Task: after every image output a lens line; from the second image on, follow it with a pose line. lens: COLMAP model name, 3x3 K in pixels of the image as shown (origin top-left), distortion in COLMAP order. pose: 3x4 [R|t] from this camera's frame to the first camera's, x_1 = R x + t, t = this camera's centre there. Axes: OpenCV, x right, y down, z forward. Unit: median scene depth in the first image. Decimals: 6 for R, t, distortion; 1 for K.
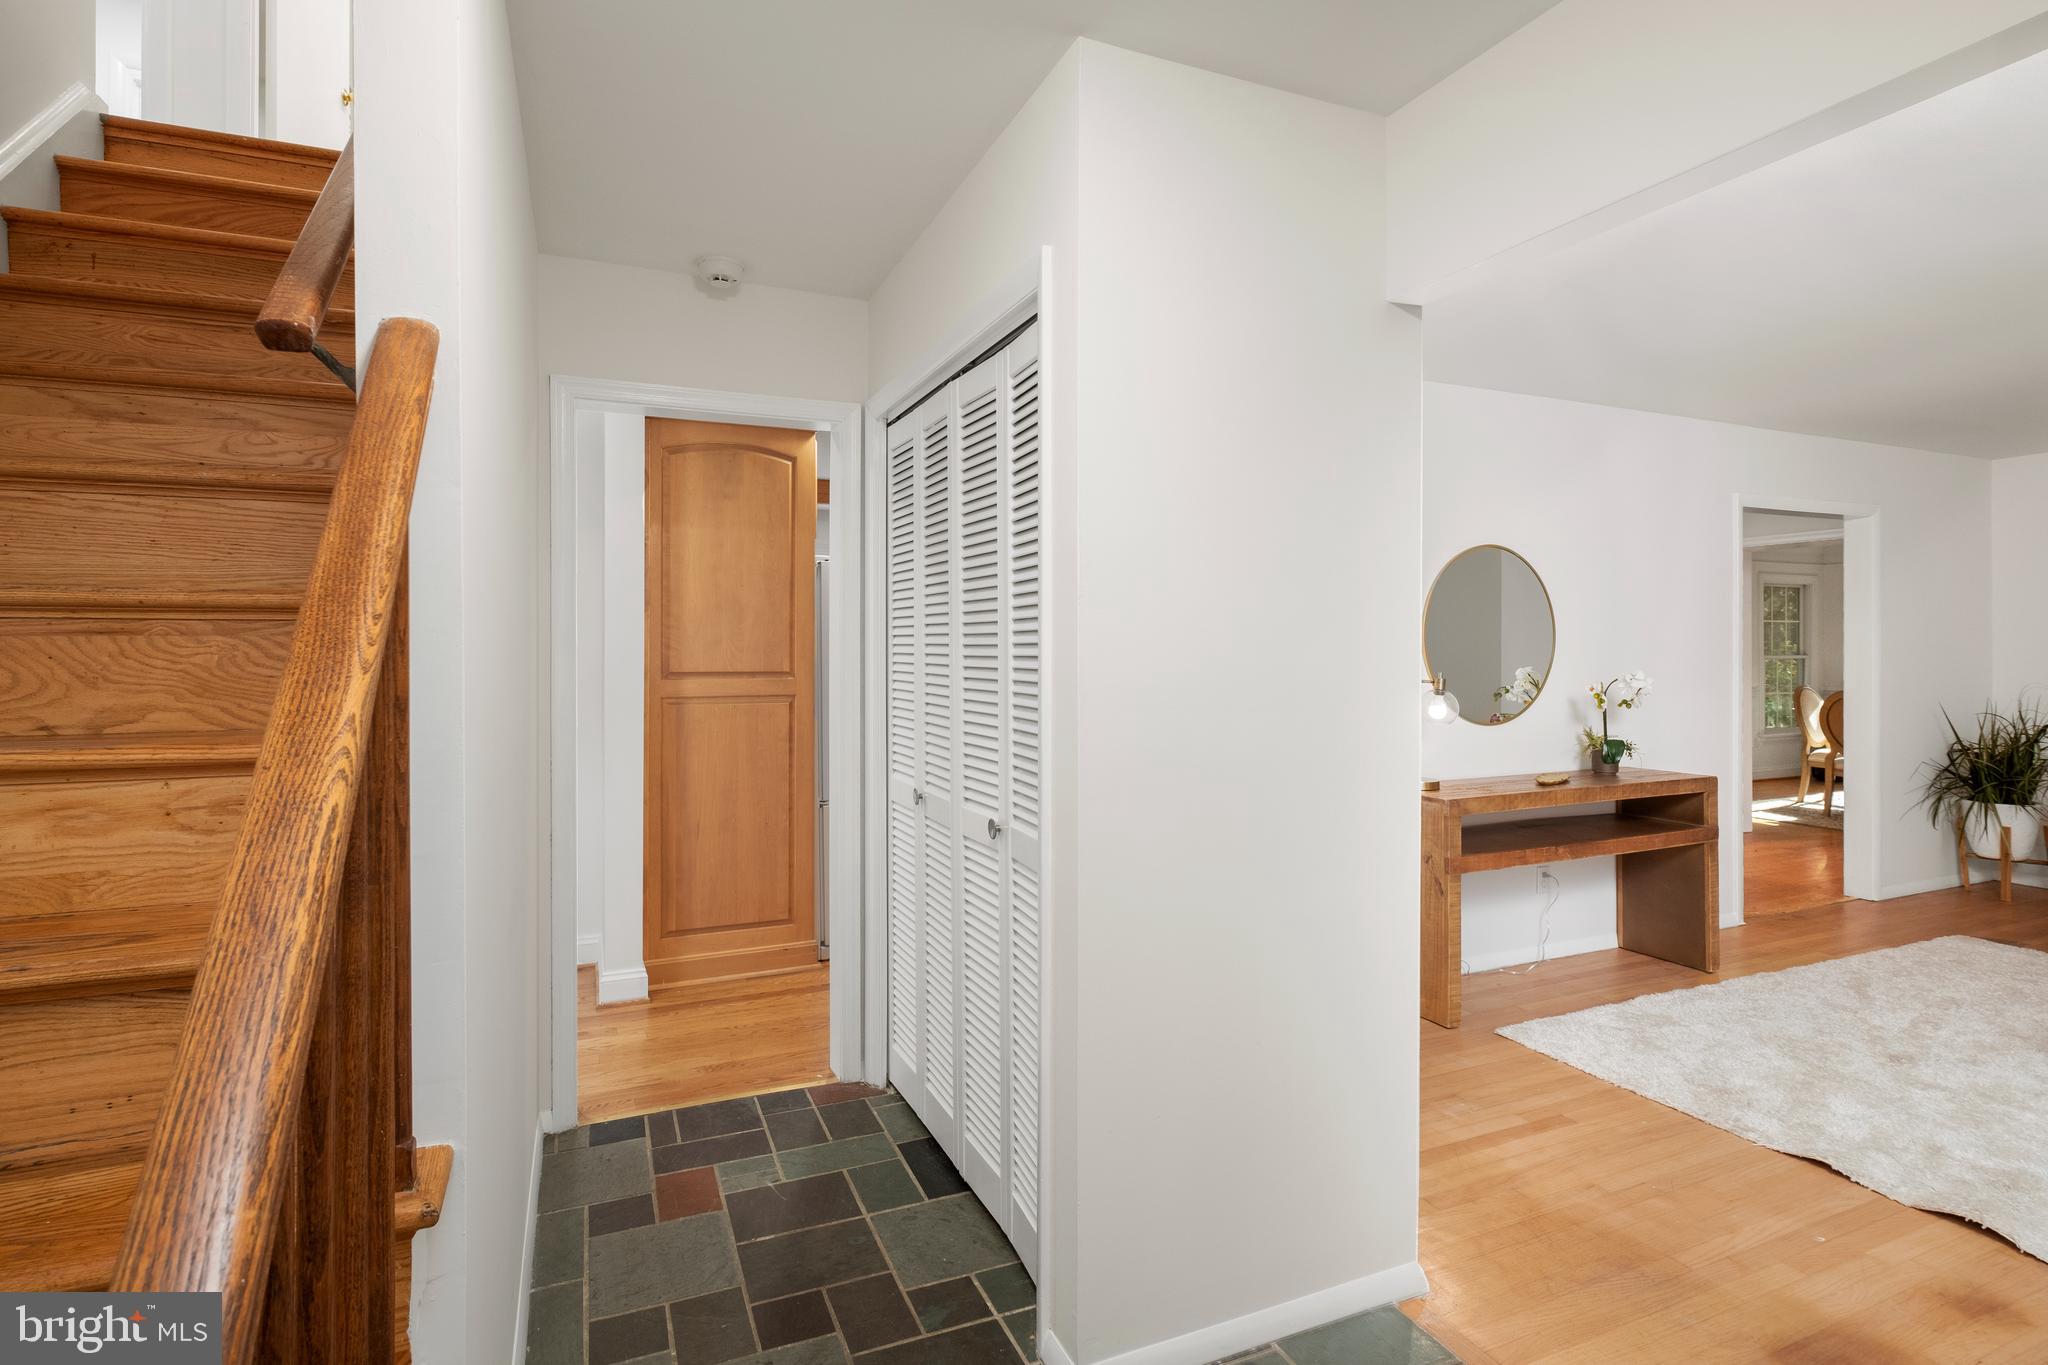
lens RADIAL K [[1014.7, 0, 1022.8], [0, 1014.7, 647.0], [0, 0, 1]] dist [-0.001084, -0.000786]
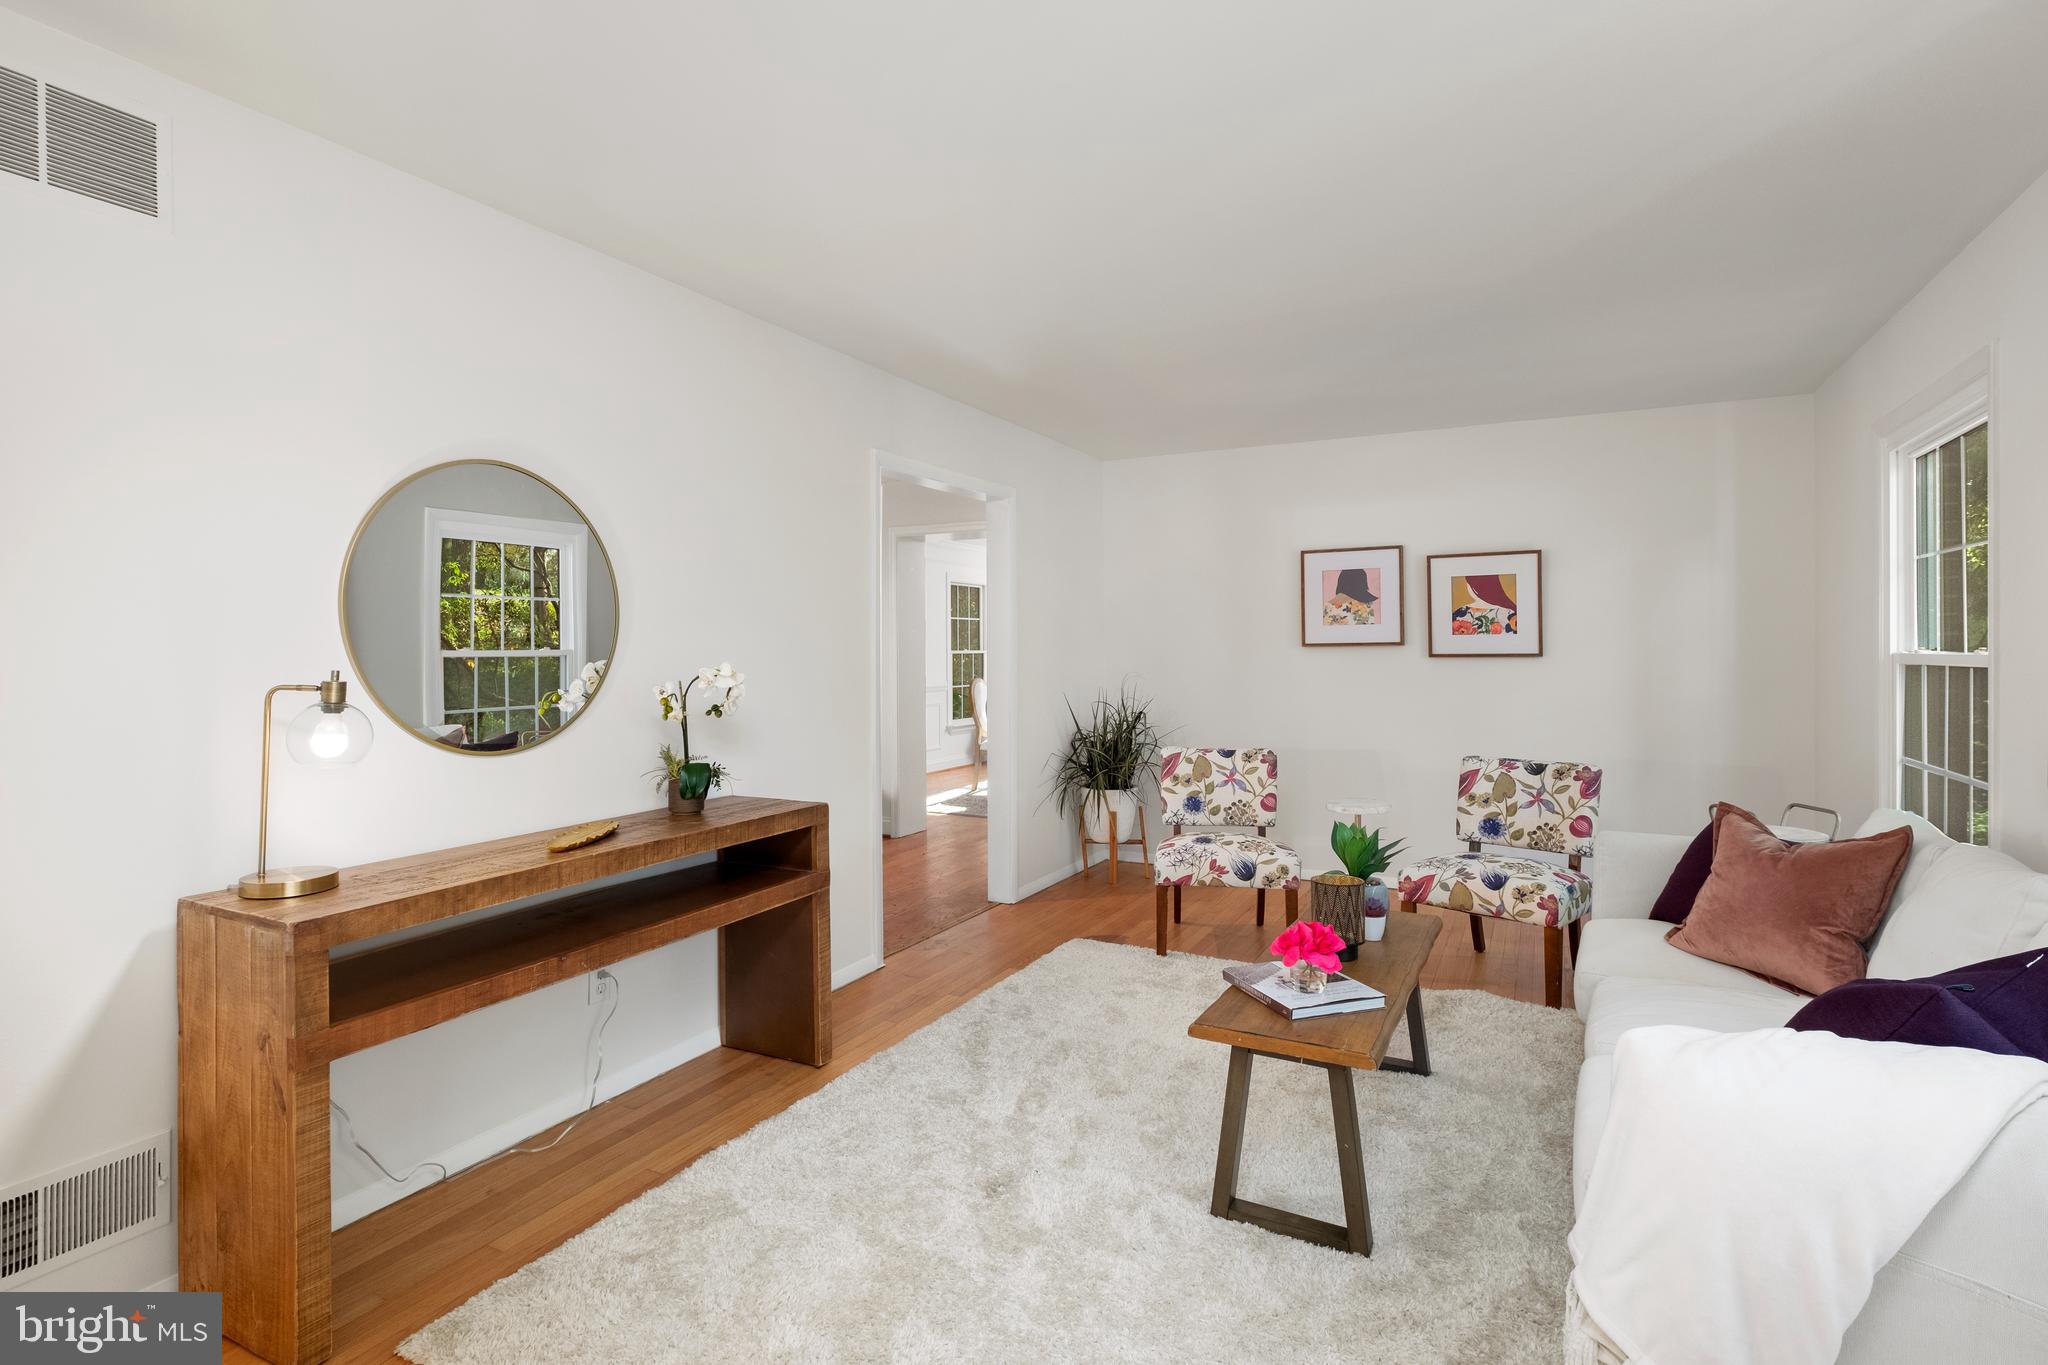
lens RADIAL K [[1003.3, 0, 1022.2], [0, 1003.3, 643.4], [0, 0, 1]] dist [0.000982, -0.000124]
pose [[0.783008, 0.000154, 0.622012, 0.327639], [0.002750, 0.999989, -0.003708, 0.012124], [-0.622006, 0.004614, 0.782999, 0.320376]]
